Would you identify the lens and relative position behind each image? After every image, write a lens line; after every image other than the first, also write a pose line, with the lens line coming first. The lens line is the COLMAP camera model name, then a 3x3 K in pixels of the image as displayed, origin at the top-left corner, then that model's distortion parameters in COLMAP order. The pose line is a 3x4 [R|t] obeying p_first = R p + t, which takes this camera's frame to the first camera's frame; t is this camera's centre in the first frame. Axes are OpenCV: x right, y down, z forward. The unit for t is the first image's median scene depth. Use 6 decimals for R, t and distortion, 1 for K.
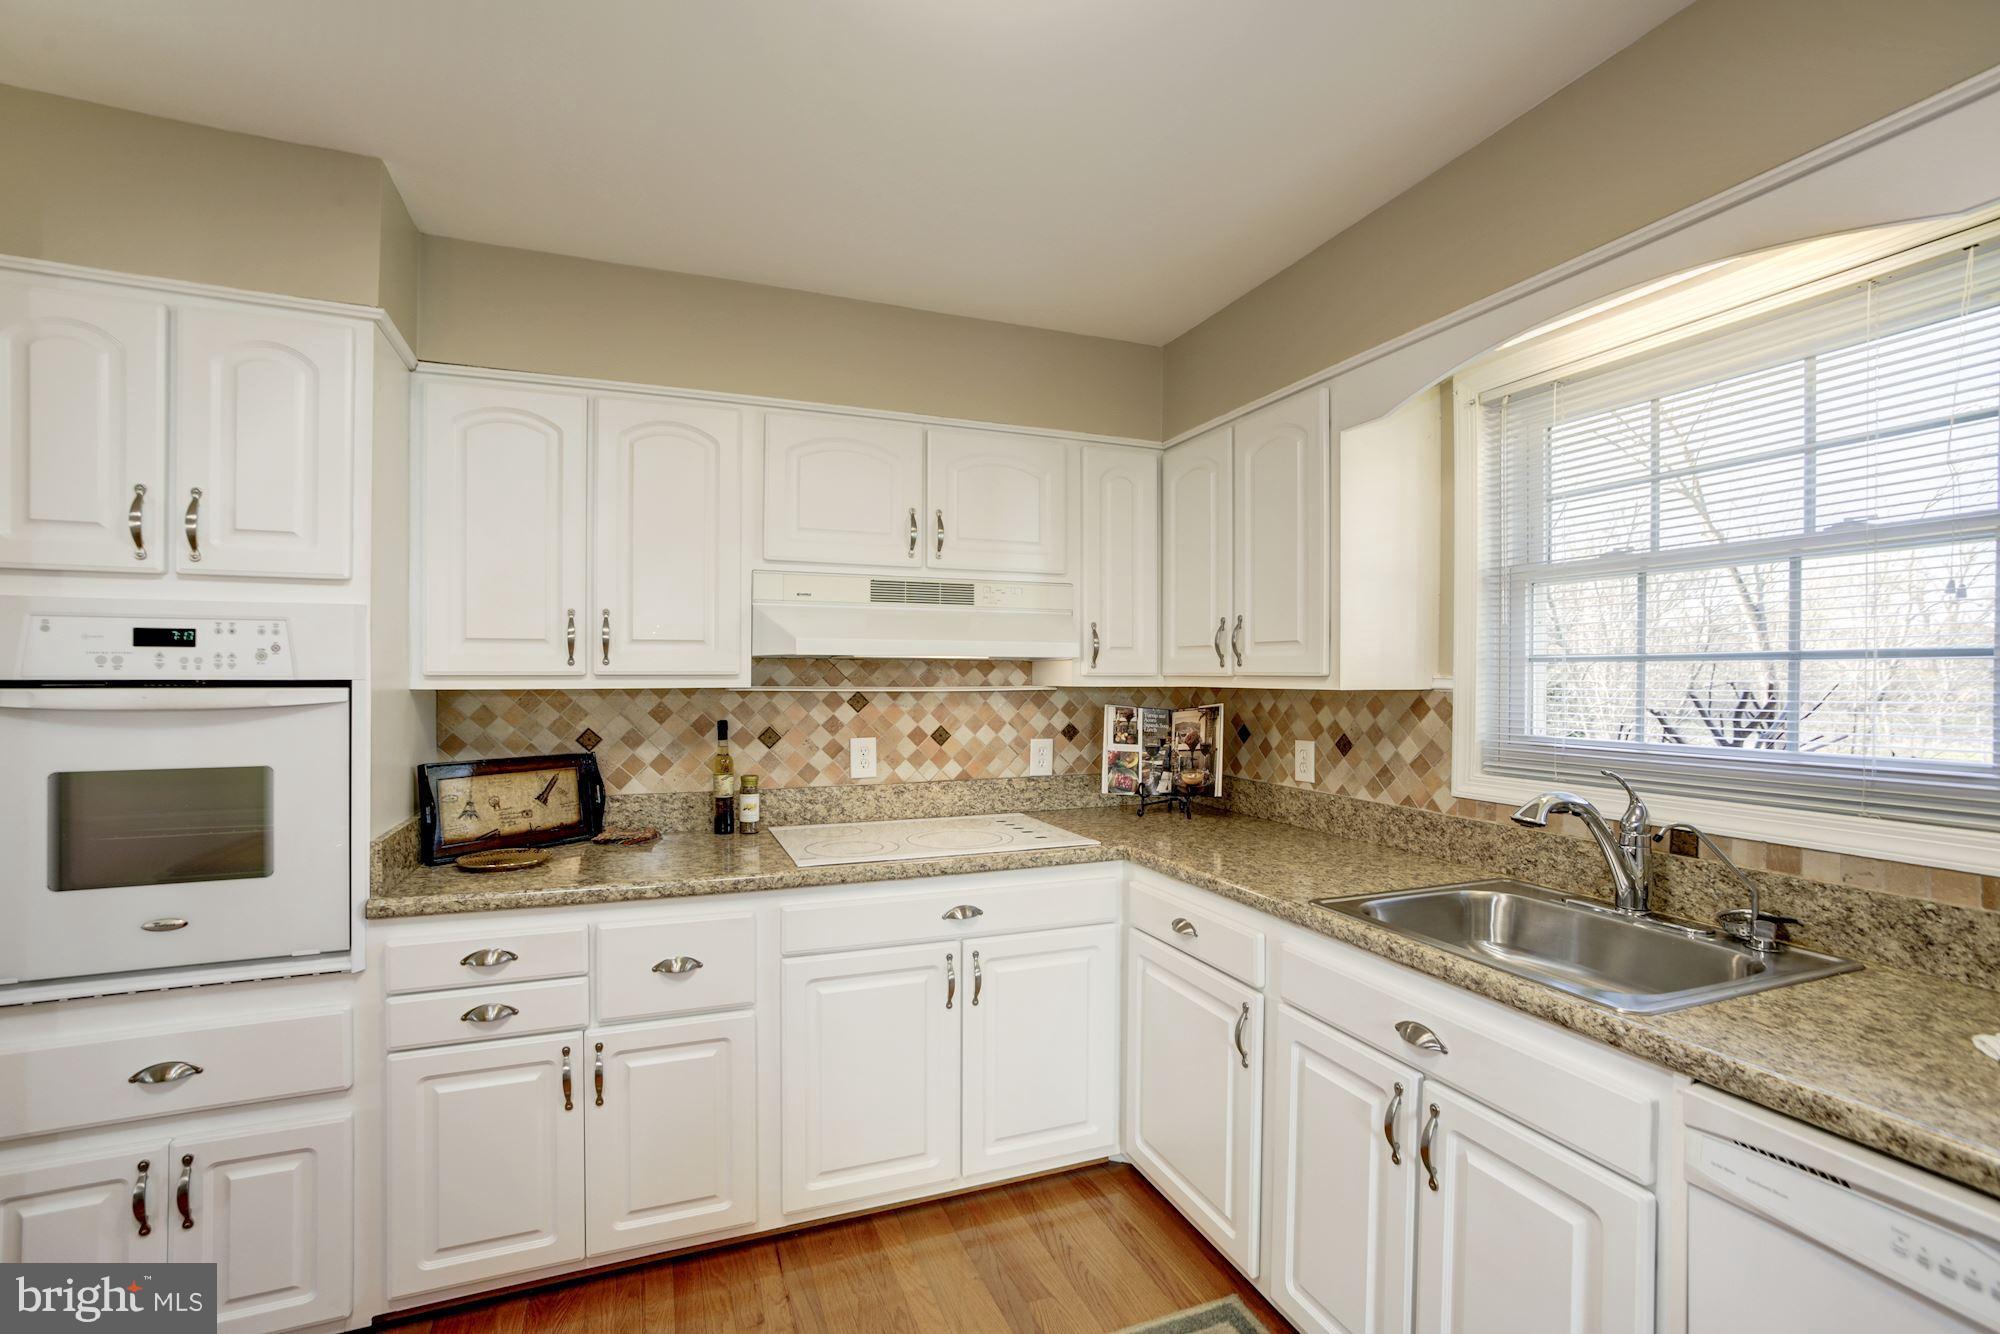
lens RADIAL K [[898.8, 0, 1000.0], [0, 898.8, 667.0], [0, 0, 1]] dist [-0.017555, 0.015844]
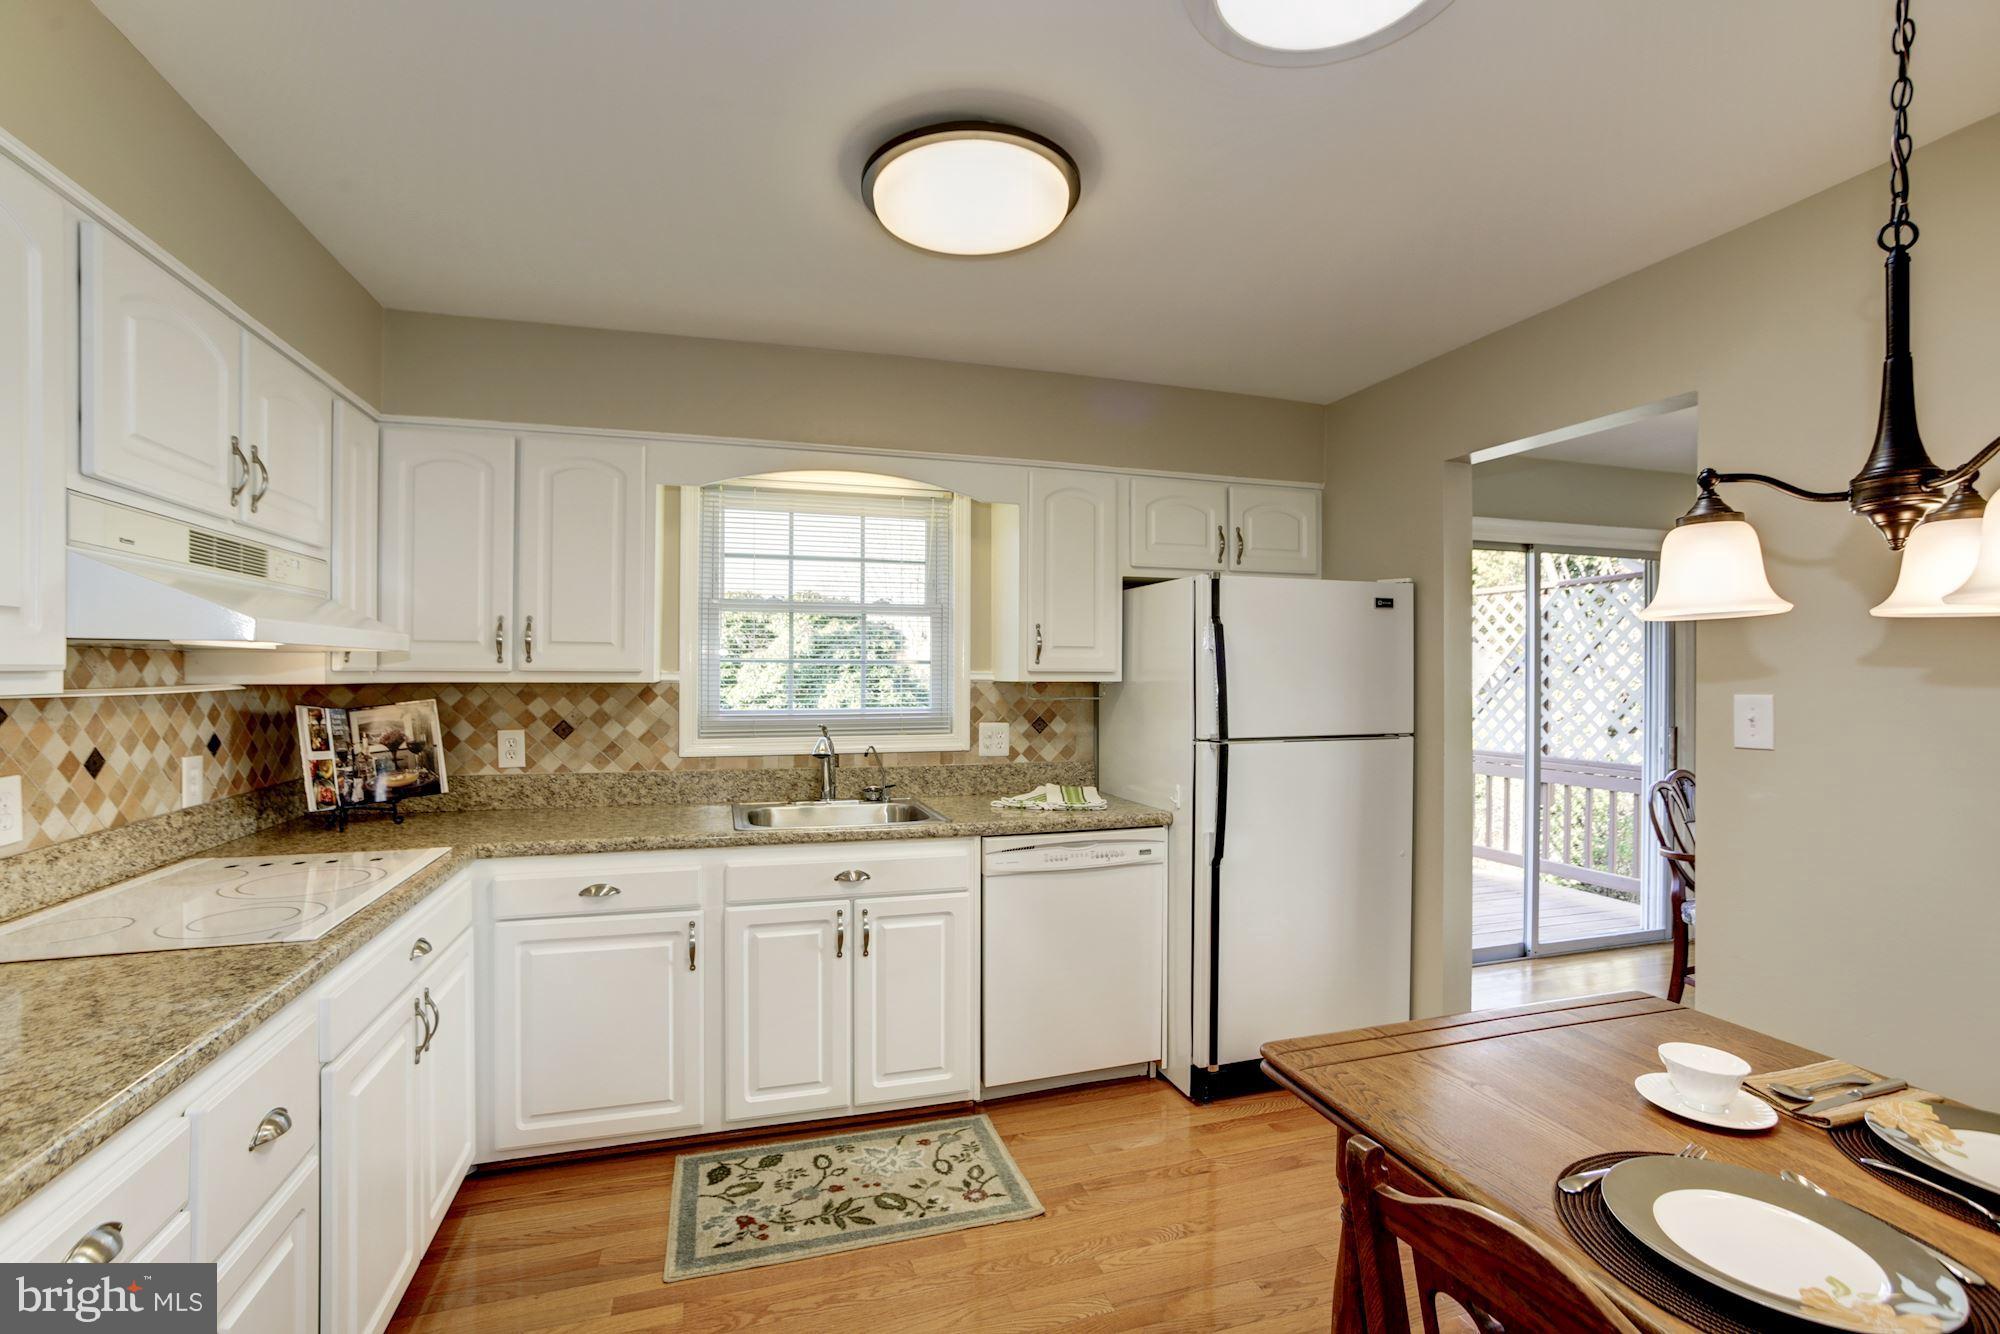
lens RADIAL K [[898.8, 0, 1000.0], [0, 898.8, 667.0], [0, 0, 1]] dist [-0.017555, 0.015844]
pose [[0.086261, 0.003756, 0.996265, -0.675642], [-0.013275, 0.999908, -0.002620, -0.000080], [-0.996184, -0.012999, 0.086303, 0.300515]]
